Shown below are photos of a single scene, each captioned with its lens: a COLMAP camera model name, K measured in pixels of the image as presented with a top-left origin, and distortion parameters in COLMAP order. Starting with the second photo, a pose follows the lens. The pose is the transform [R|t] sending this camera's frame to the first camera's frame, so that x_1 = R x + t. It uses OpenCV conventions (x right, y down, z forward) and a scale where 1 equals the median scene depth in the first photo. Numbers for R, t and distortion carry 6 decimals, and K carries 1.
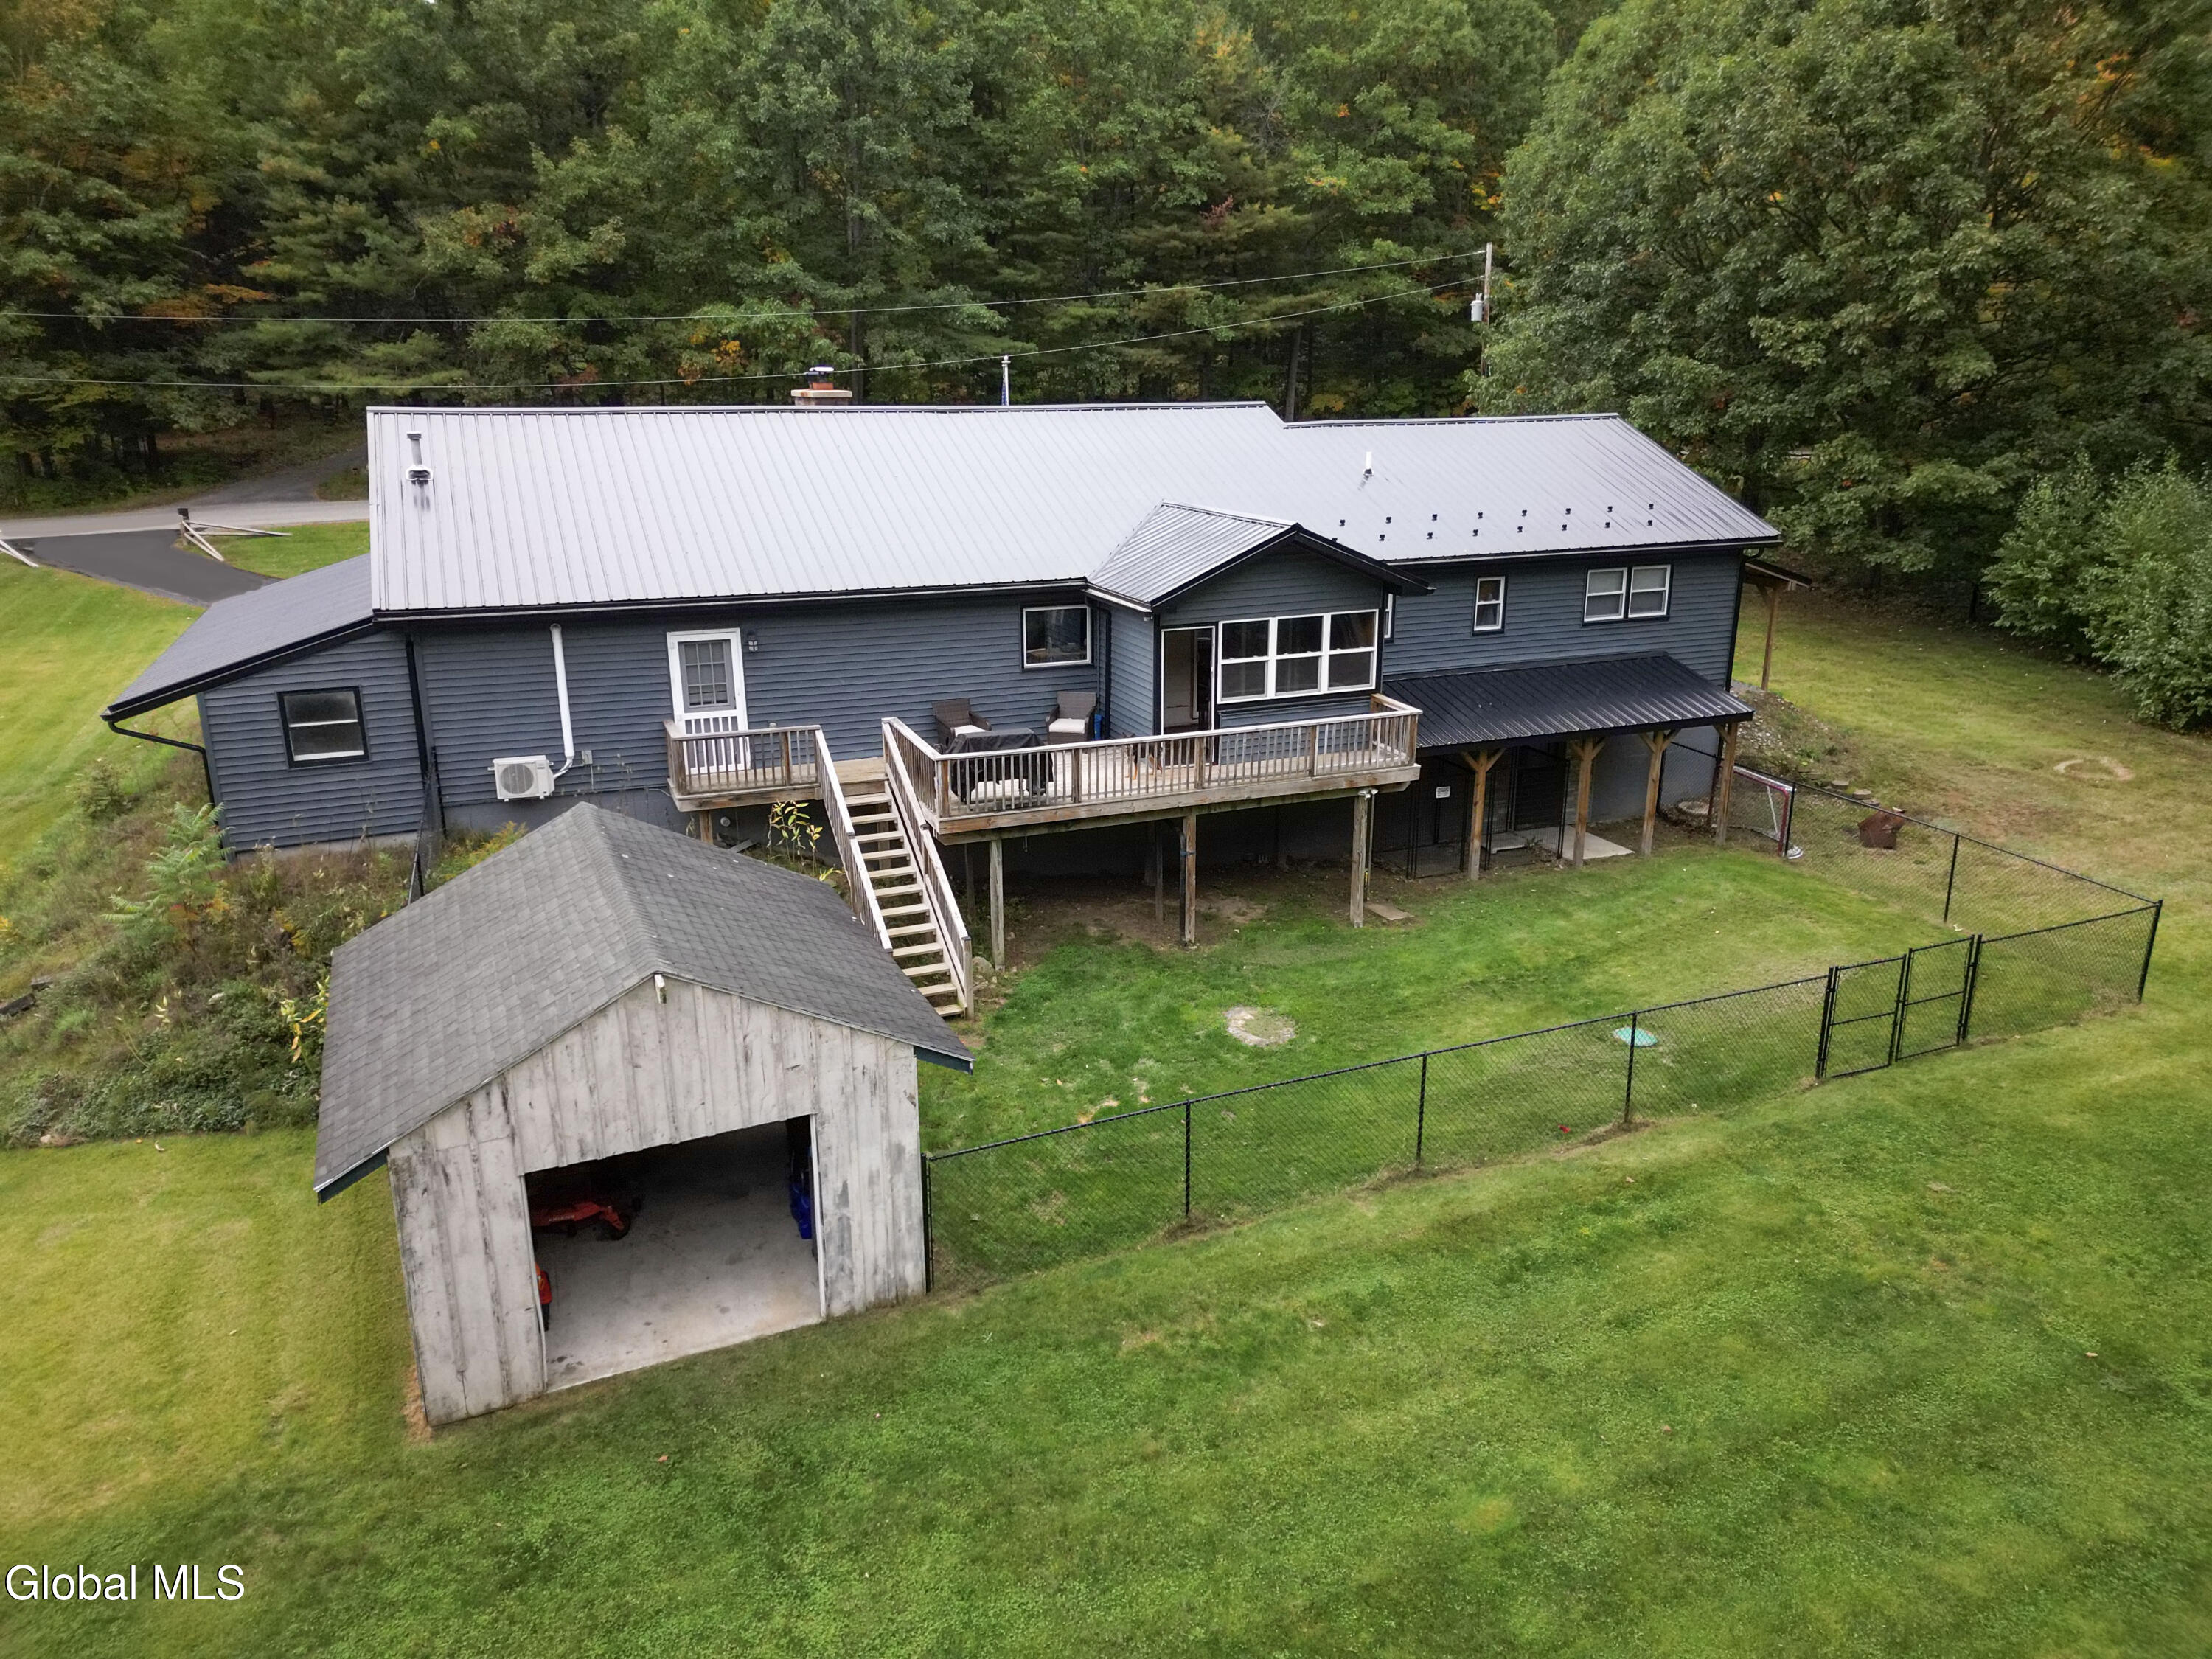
lens RADIAL K [[1552.9, 0, 1101.5], [0, 1552.9, 827.6], [0, 0, 1]] dist [0.047845, -0.033572]
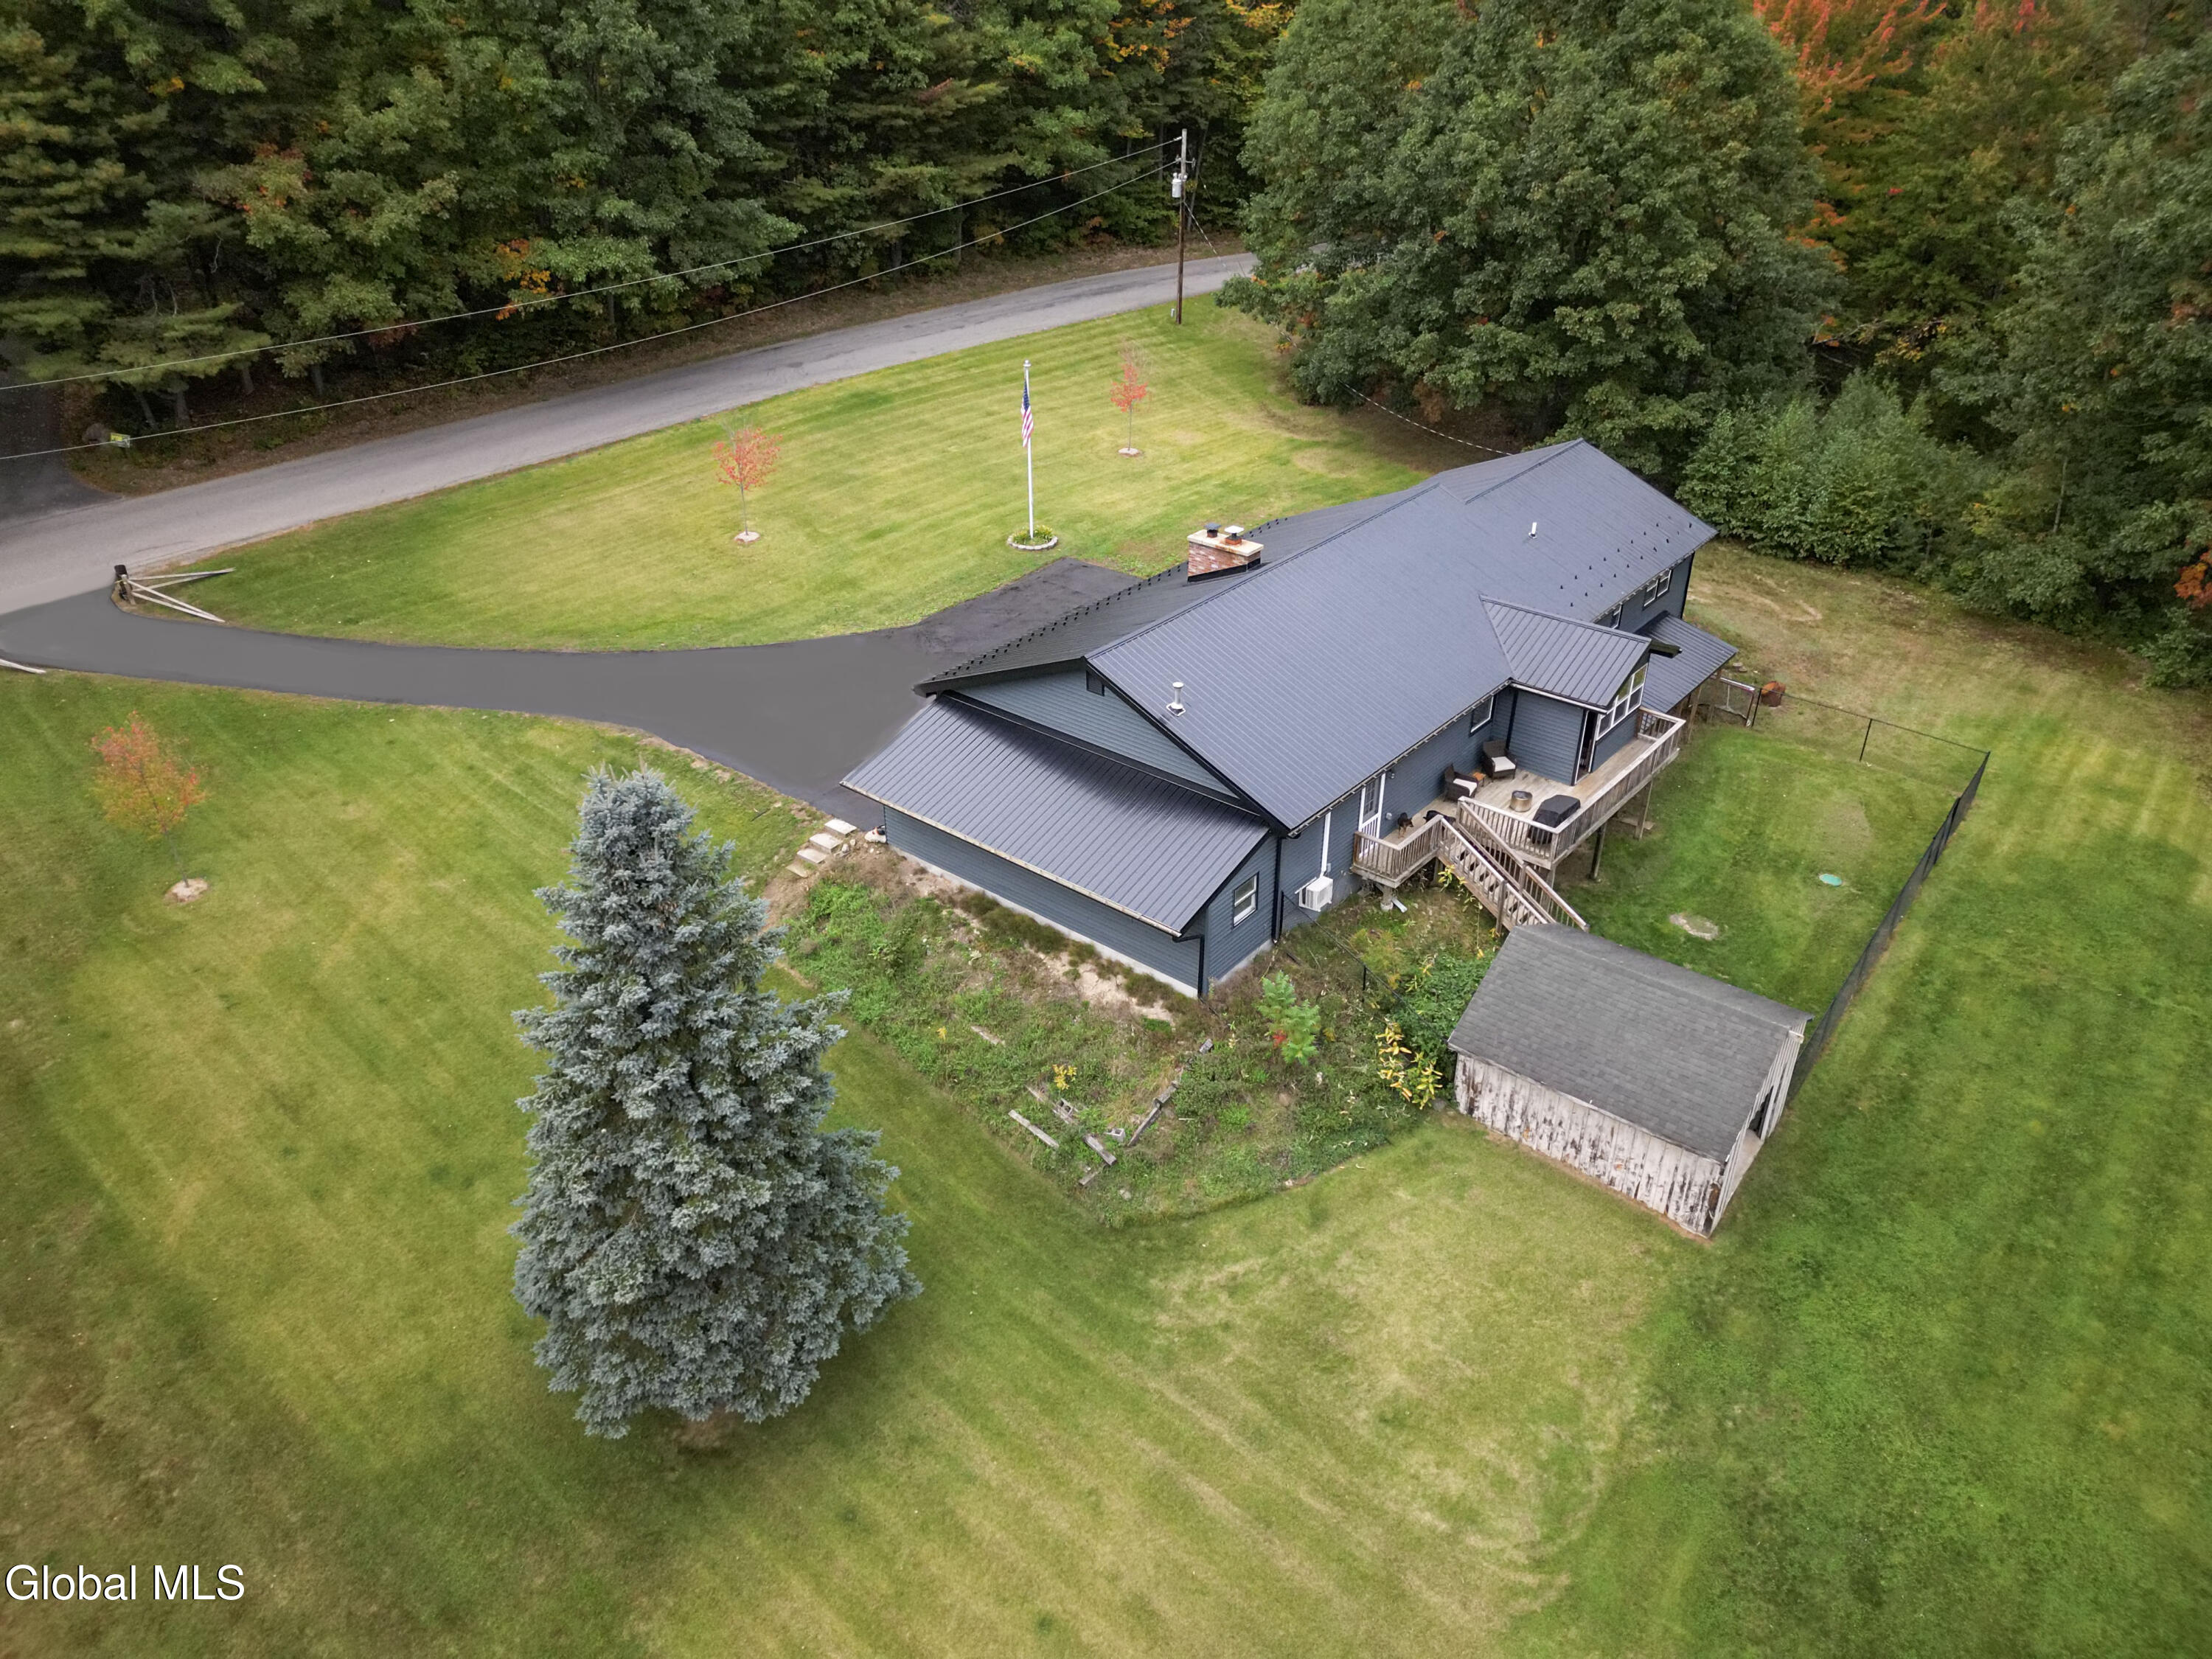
lens RADIAL K [[1546.5, 0, 1106.0], [0, 1546.5, 829.5], [0, 0, 1]] dist [0.077073, -0.073046]
pose [[0.874811, -0.242226, 0.419562, -1.234042], [0.133025, 0.952846, 0.272742, -0.569216], [-0.465844, -0.182785, 0.865783, -0.284286]]
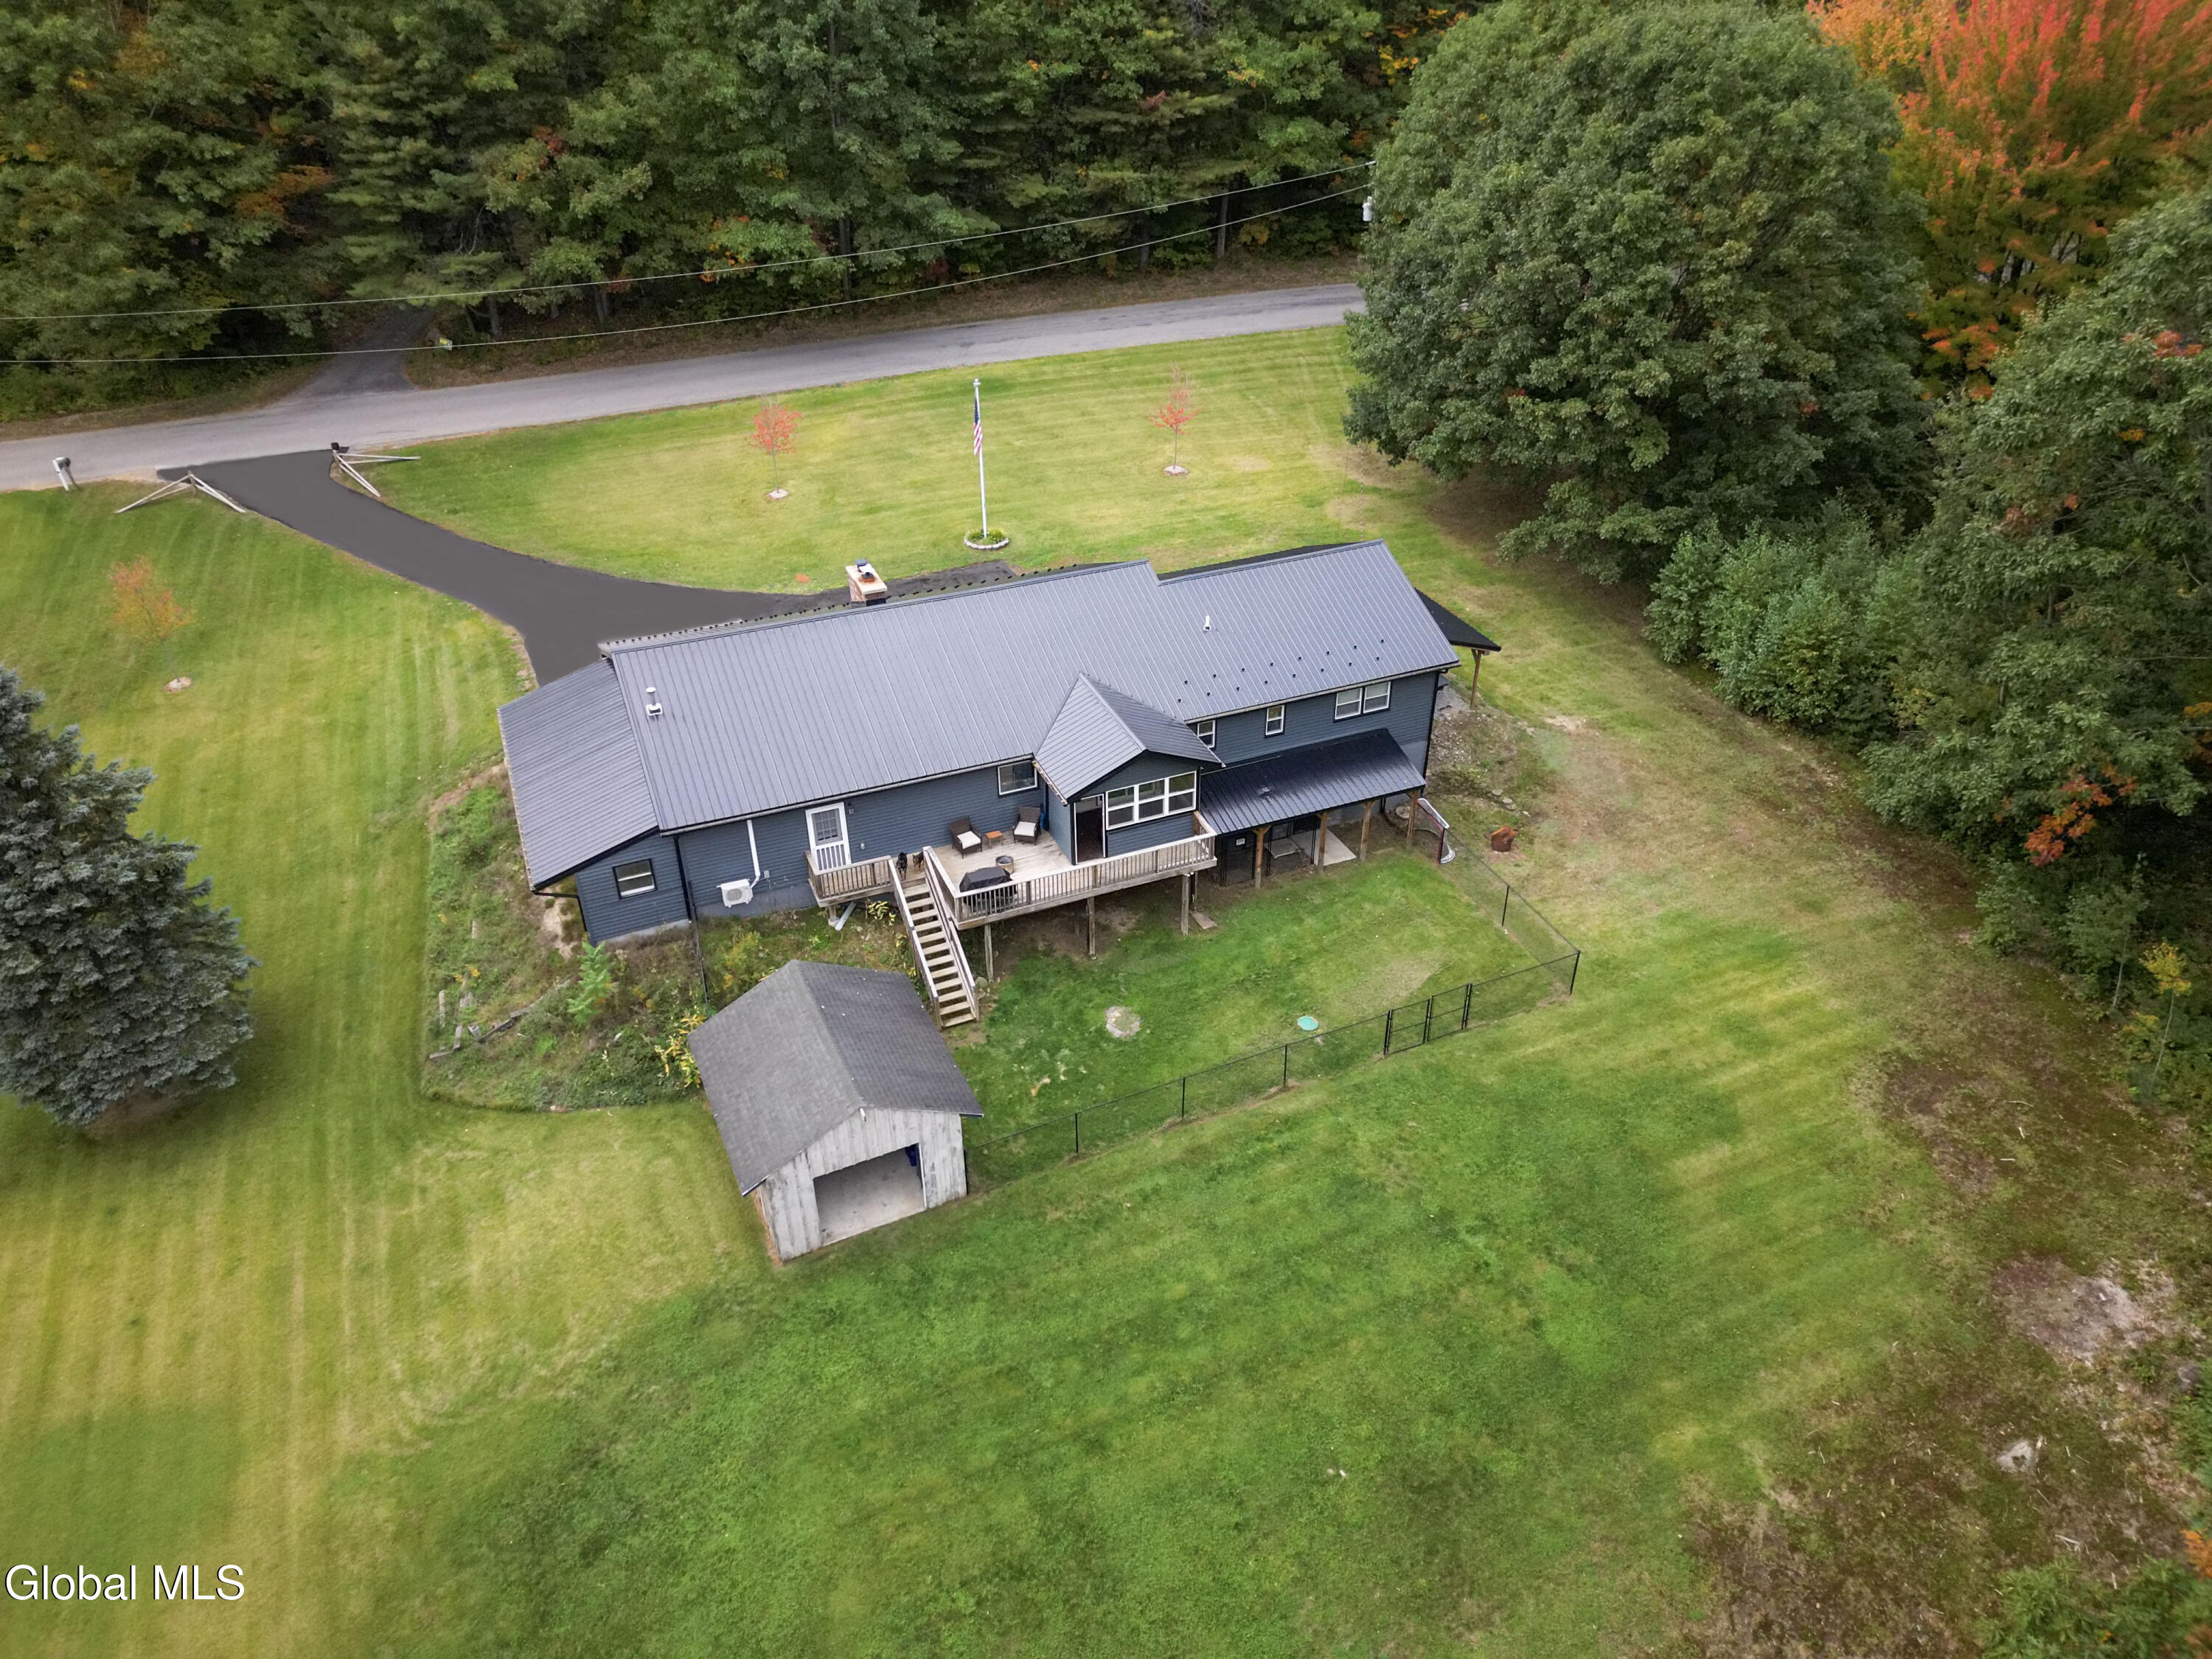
lens RADIAL K [[1546.5, 0, 1106.0], [0, 1546.5, 829.5], [0, 0, 1]] dist [0.077073, -0.073046]
pose [[0.999834, -0.013874, 0.011826, 0.057145], [0.009907, 0.958058, 0.286403, -0.644363], [-0.015303, -0.286238, 0.958036, -0.794687]]
